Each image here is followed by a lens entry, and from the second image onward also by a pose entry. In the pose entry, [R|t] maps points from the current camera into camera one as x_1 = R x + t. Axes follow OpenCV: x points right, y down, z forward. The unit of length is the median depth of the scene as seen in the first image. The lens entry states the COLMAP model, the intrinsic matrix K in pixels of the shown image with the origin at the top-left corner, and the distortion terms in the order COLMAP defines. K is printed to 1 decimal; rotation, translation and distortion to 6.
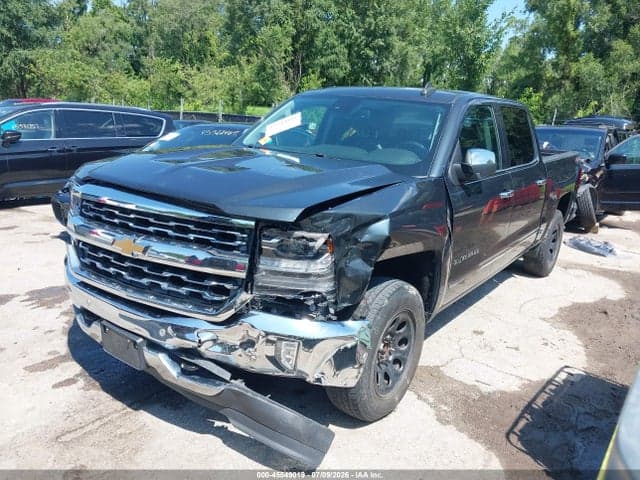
lens RADIAL K [[507.8, 0, 319.2], [0, 507.8, 249.7], [0, 0, 1]] dist [0.009447, -0.010157]
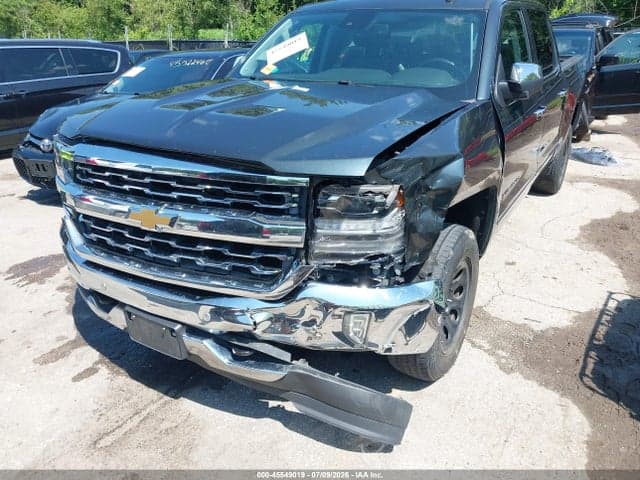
lens RADIAL K [[507.8, 0, 319.2], [0, 507.8, 249.7], [0, 0, 1]] dist [0.009447, -0.010157]
pose [[0.993731, -0.096088, 0.057152, -0.134316], [0.086794, 0.985264, 0.147382, -0.048102], [-0.070471, -0.141497, 0.987427, 0.139708]]
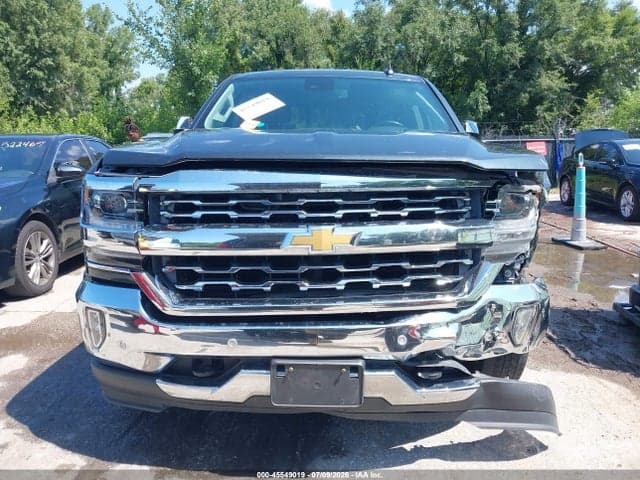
lens RADIAL K [[507.8, 0, 319.2], [0, 507.8, 249.7], [0, 0, 1]] dist [0.009447, -0.010157]
pose [[0.814122, -0.164177, 0.557001, -0.681421], [0.190937, 0.981549, 0.010237, -0.001419], [-0.548405, 0.098018, 0.830448, 0.355471]]
